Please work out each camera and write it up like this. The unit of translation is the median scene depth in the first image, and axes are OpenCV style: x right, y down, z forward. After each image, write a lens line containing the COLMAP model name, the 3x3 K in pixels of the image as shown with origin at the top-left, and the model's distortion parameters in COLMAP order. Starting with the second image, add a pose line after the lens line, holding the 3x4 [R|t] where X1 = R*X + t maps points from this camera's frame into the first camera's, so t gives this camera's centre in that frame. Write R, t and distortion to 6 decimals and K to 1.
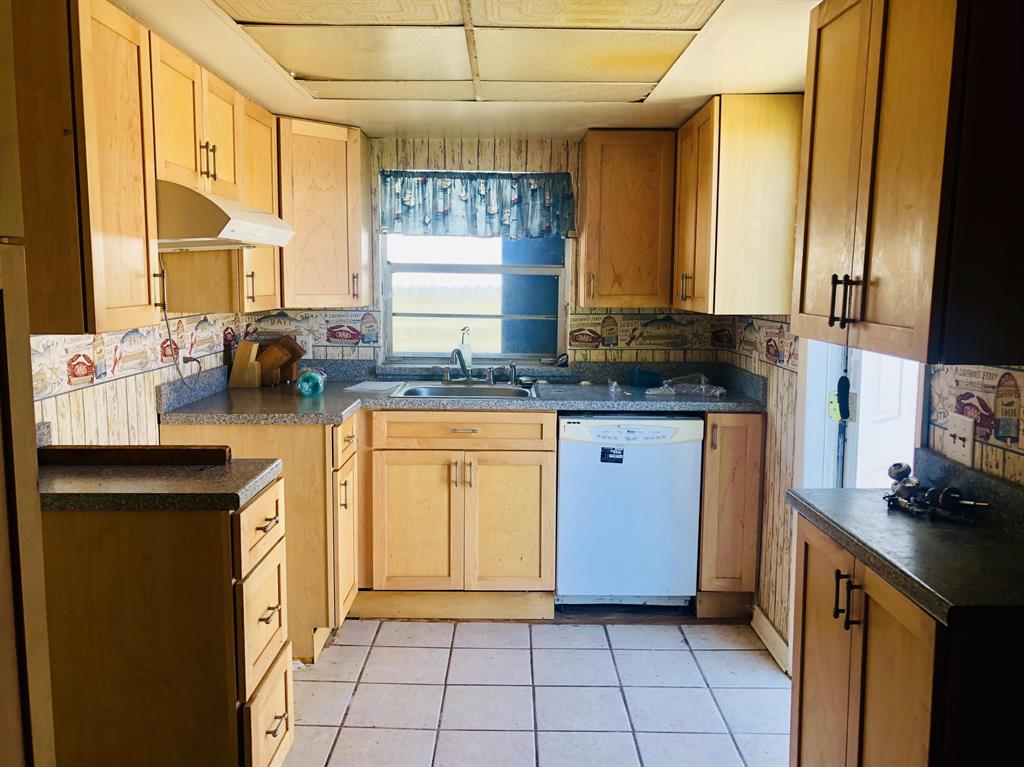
lens RADIAL K [[876.0, 0, 512.0], [0, 876.0, 383.5], [0, 0, 1]] dist [0.071516, -0.005442]
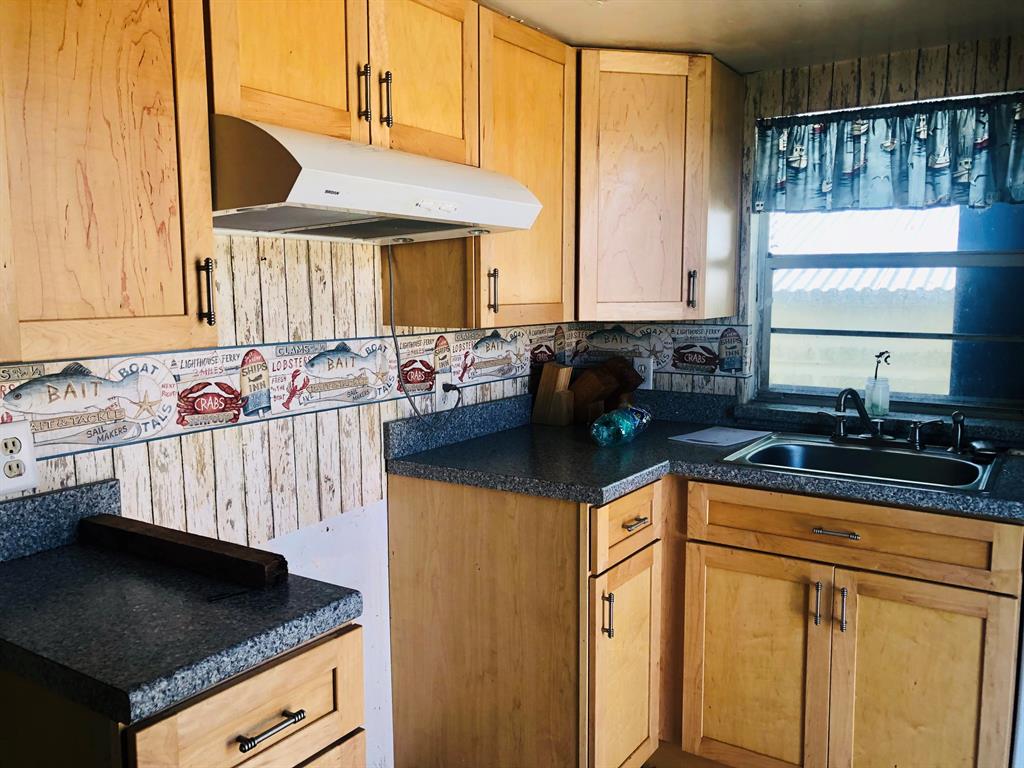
lens RADIAL K [[843.7, 0, 507.5], [0, 843.7, 377.5], [0, 0, 1]] dist [0.025815, -0.012713]
pose [[0.832574, 0.047993, -0.551831, 0.061352], [-0.056843, 0.998383, 0.001069, -0.032487], [0.550990, 0.030478, 0.833955, 0.351430]]
